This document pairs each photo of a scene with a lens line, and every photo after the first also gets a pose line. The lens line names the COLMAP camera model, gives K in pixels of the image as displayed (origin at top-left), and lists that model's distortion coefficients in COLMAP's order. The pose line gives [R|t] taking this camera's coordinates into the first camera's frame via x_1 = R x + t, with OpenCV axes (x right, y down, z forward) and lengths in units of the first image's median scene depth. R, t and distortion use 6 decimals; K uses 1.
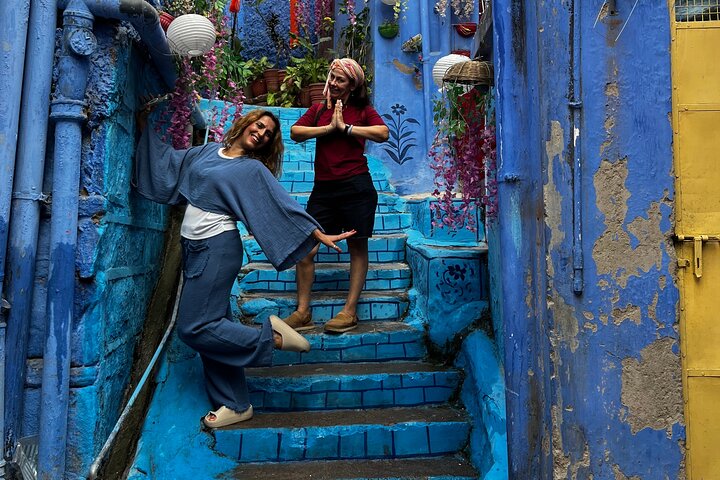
lens RADIAL K [[445.7, 0, 378.8], [0, 445.7, 222.3], [0, 0, 1]] dist [0.046528, 0.000556]
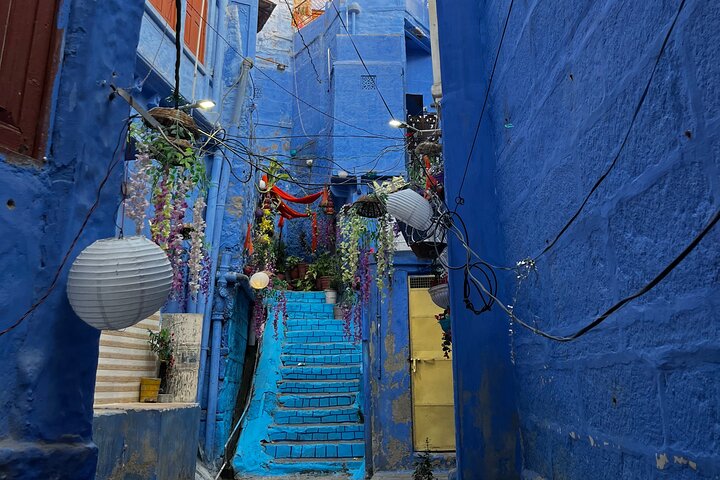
lens RADIAL K [[700.2, 0, 360.0], [0, 700.2, 240.0], [0, 0, 1]] dist [0.002579, 0.004113]
pose [[0.975864, -0.048549, -0.212913, 1.071811], [0.009147, 0.983206, -0.182269, 0.077710], [0.218186, 0.175923, 0.959920, -2.934469]]
